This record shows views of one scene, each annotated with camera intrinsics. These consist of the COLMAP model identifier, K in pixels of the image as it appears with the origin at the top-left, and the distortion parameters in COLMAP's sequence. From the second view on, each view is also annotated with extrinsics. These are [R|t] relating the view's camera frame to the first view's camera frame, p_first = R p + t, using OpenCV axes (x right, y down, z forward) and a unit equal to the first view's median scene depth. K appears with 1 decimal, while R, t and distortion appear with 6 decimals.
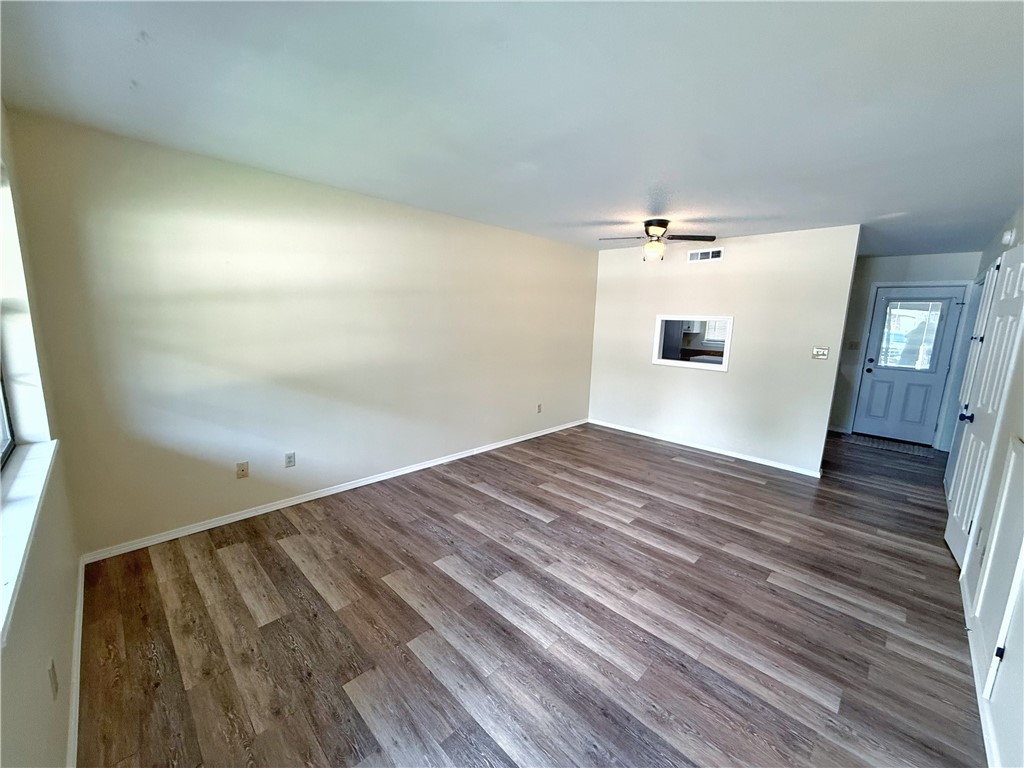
lens RADIAL K [[408.8, 0, 508.0], [0, 408.8, 386.7], [0, 0, 1]] dist [-0.000962, 0.000373]
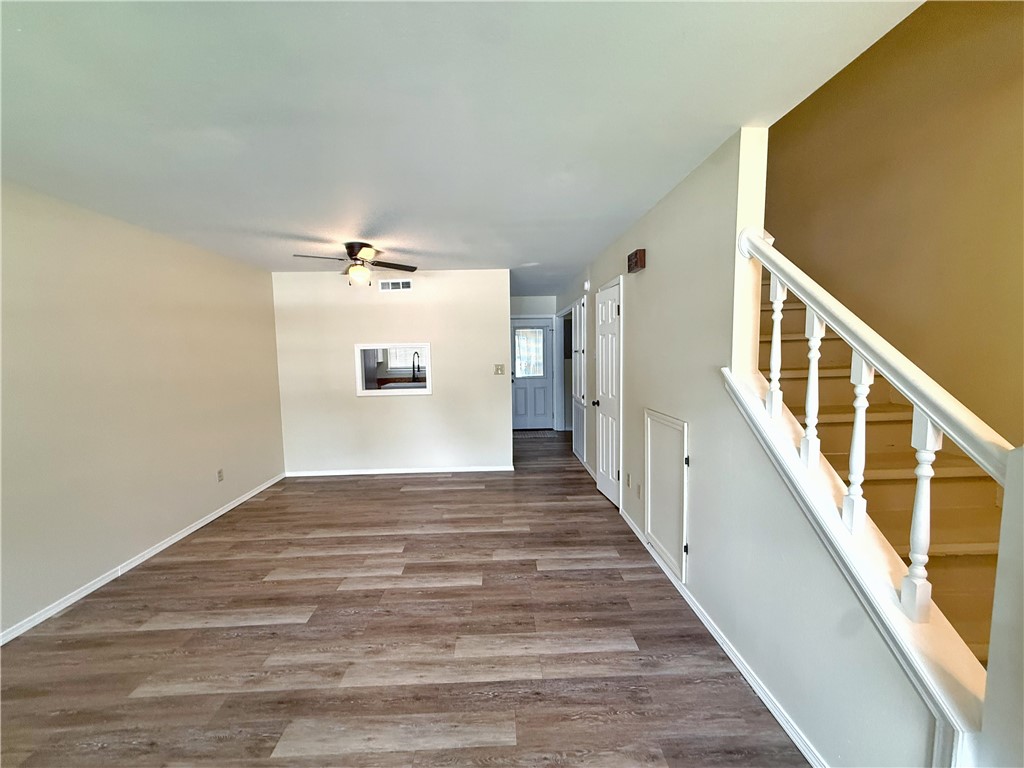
lens RADIAL K [[408.8, 0, 510.3], [0, 408.8, 386.8], [0, 0, 1]] dist [-0.000962, 0.000373]
pose [[0.680389, -0.107323, 0.724950, -0.142955], [0.164363, 0.986365, -0.008237, -0.020451], [-0.714181, 0.124760, 0.688752, 0.175931]]
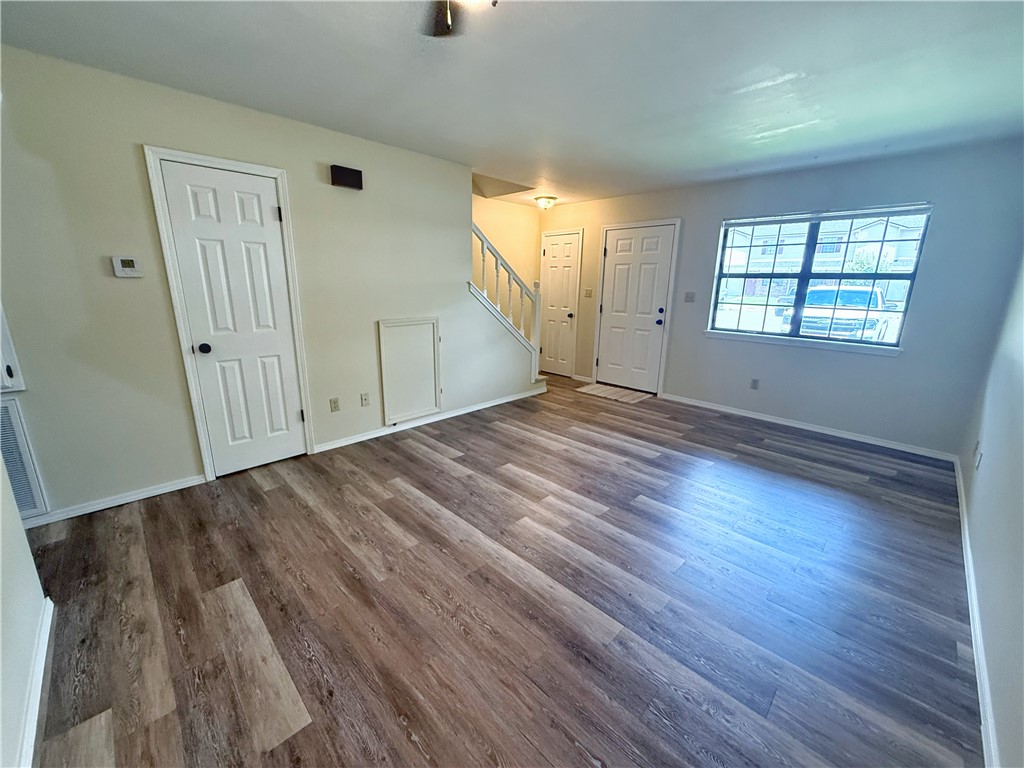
lens RADIAL K [[408.8, 0, 516.5], [0, 408.8, 381.0], [0, 0, 1]] dist [-0.000962, 0.000373]
pose [[-0.998835, -0.042462, -0.022927, 0.404242], [-0.048091, 0.915167, 0.400197, -0.245486], [0.003989, 0.400833, -0.916142, 1.735877]]
